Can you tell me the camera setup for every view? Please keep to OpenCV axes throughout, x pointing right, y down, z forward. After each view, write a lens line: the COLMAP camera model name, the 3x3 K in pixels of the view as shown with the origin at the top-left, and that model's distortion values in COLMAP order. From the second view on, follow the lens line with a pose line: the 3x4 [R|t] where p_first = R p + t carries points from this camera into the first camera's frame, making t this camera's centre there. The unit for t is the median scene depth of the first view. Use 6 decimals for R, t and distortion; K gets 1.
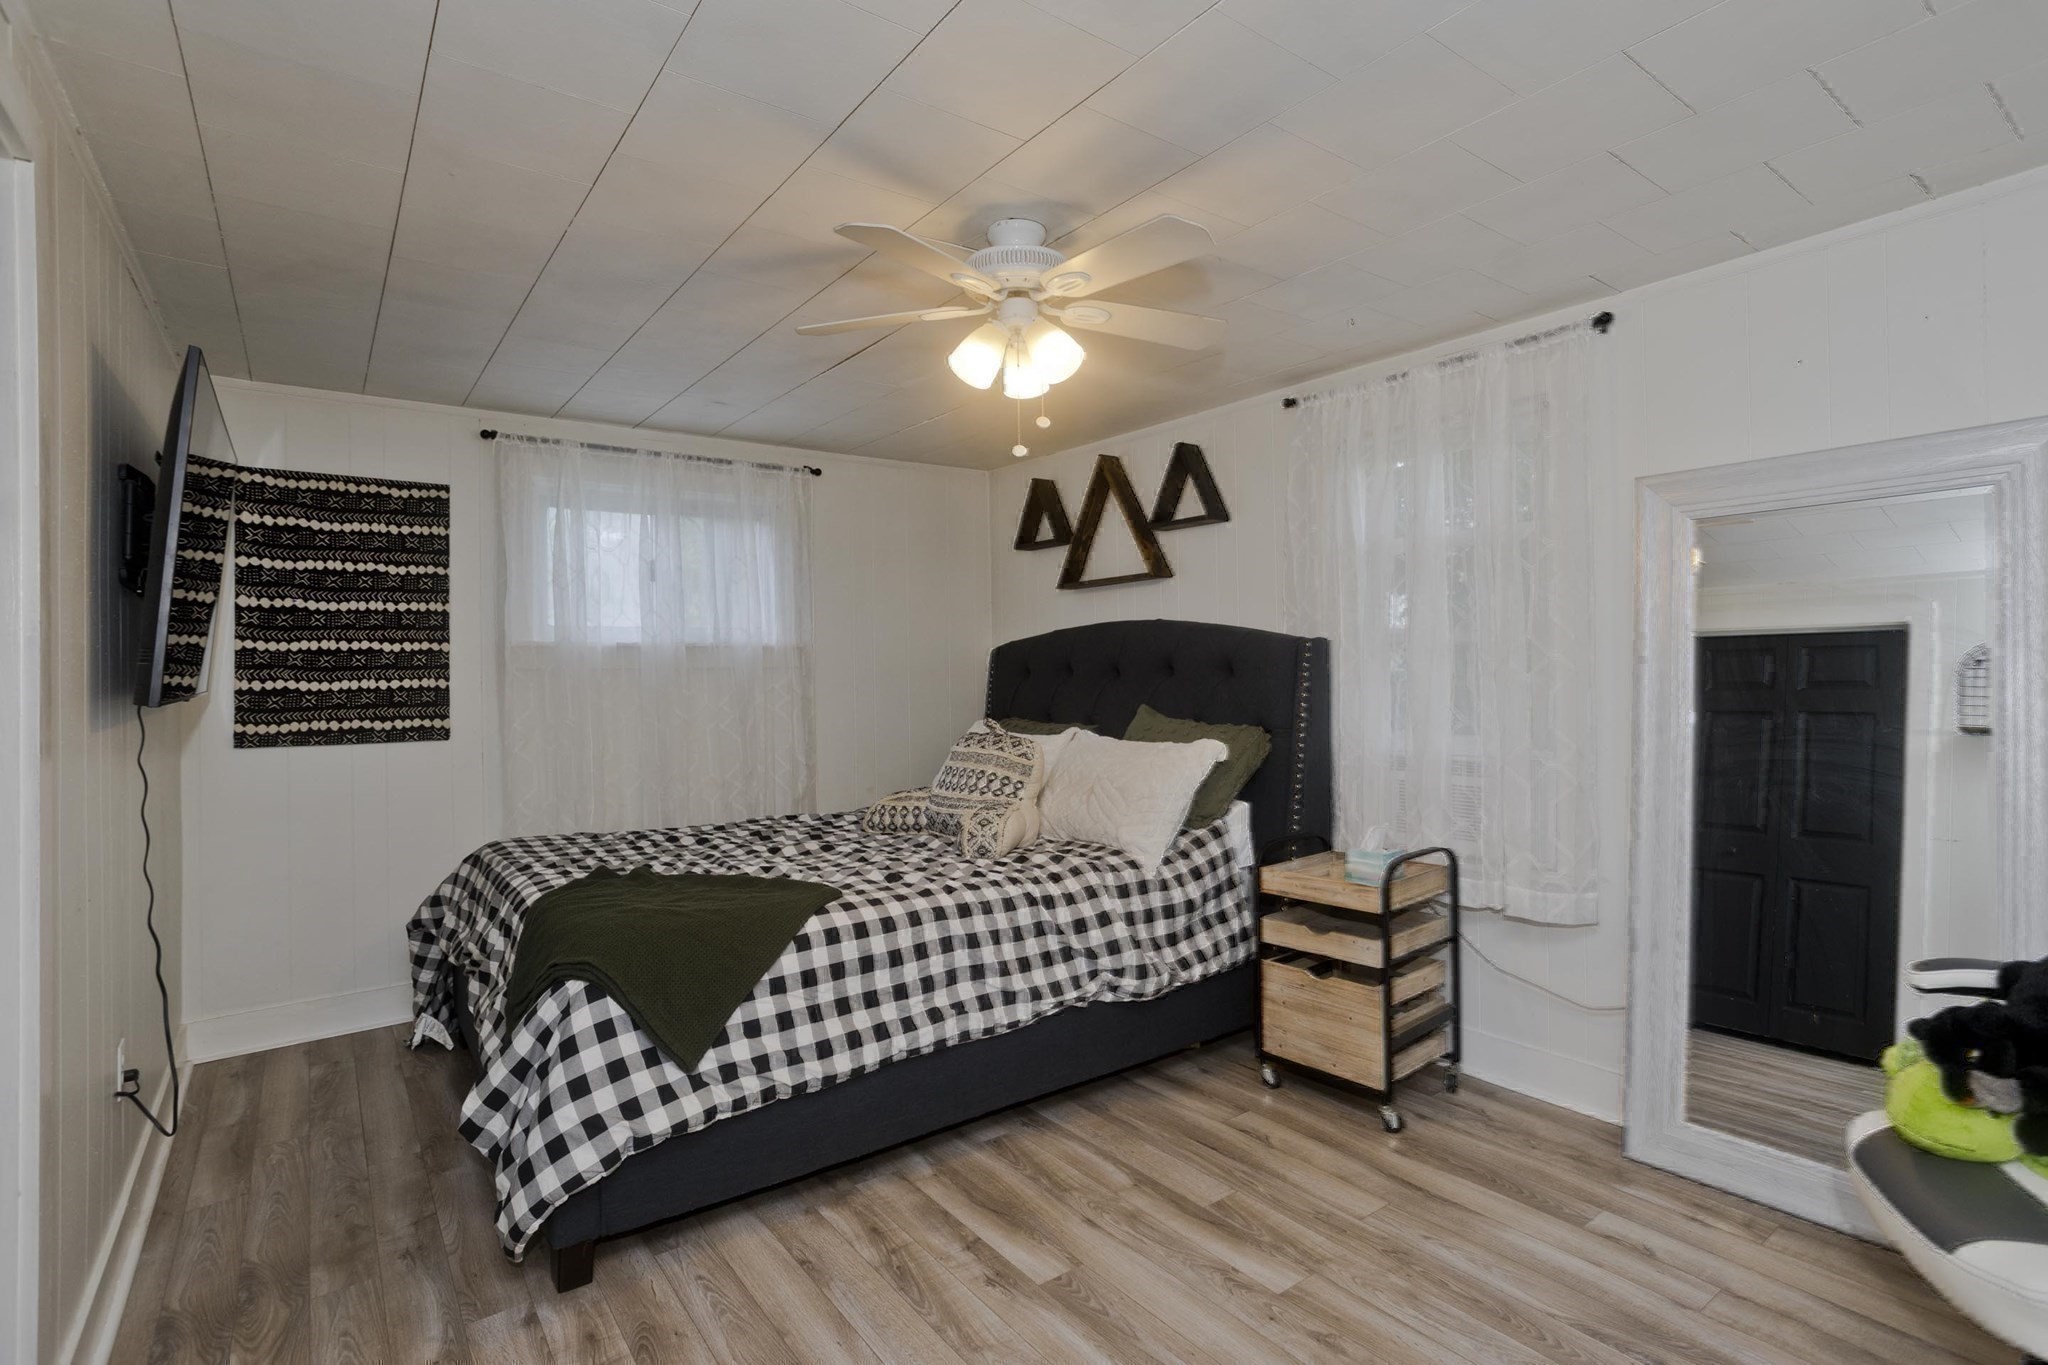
lens RADIAL K [[968.3, 0, 1022.6], [0, 968.3, 649.6], [0, 0, 1]] dist [-0.042478, 0.031341]
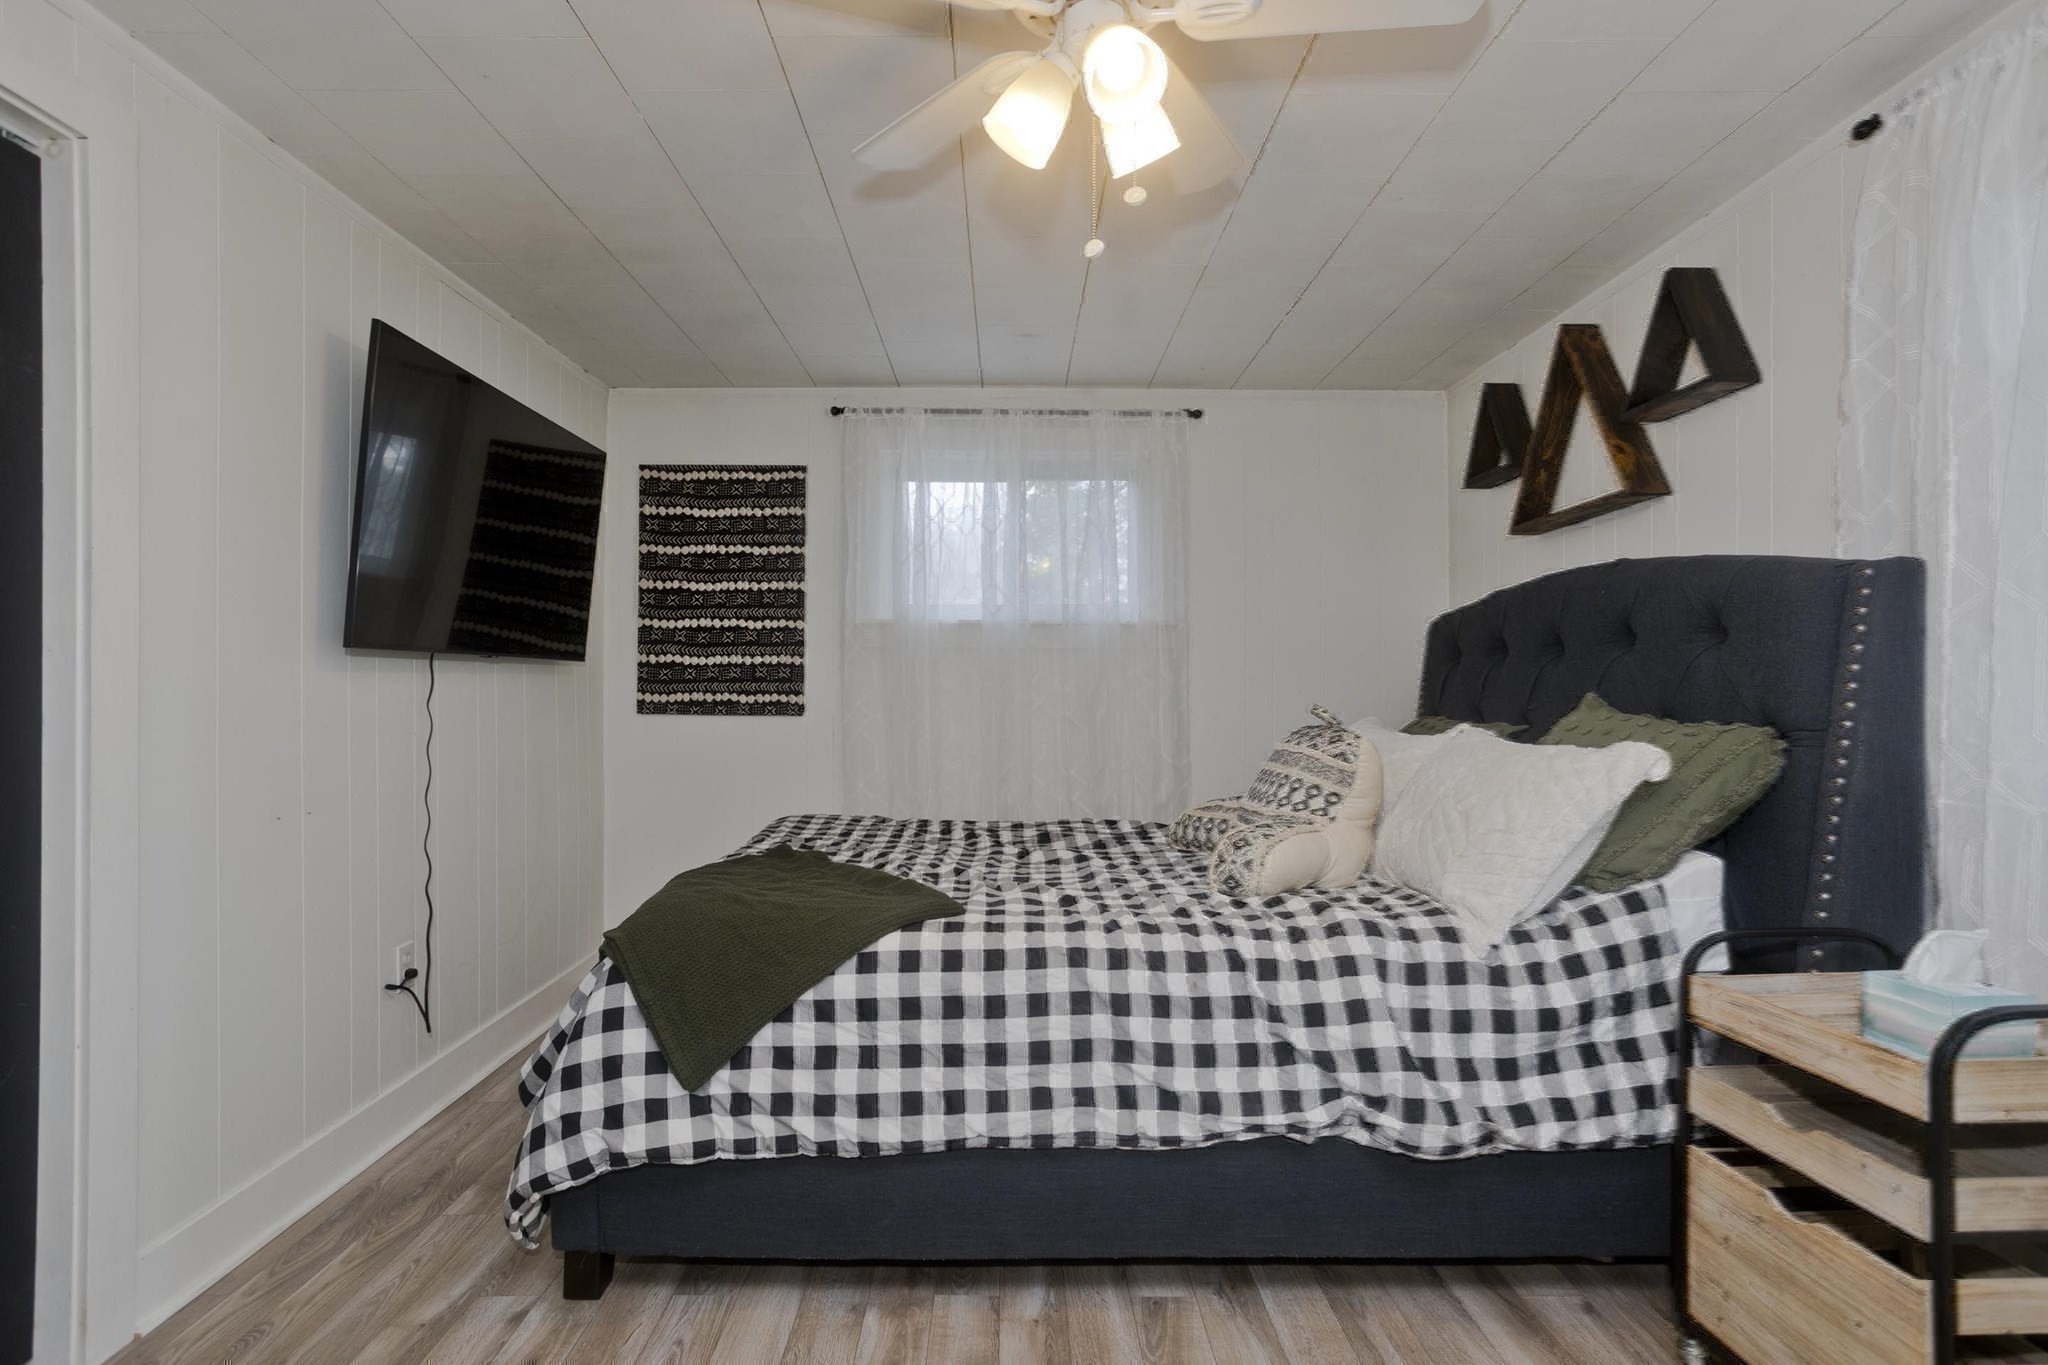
lens RADIAL K [[1009.6, 0, 1024.0], [0, 1009.6, 682.5], [0, 0, 1]] dist [-0.049883, 0.036370]
pose [[0.814694, 0.009271, -0.579817, 0.240530], [-0.000859, 0.999890, 0.014781, 0.048373], [0.579891, -0.011544, 0.814613, 0.297908]]
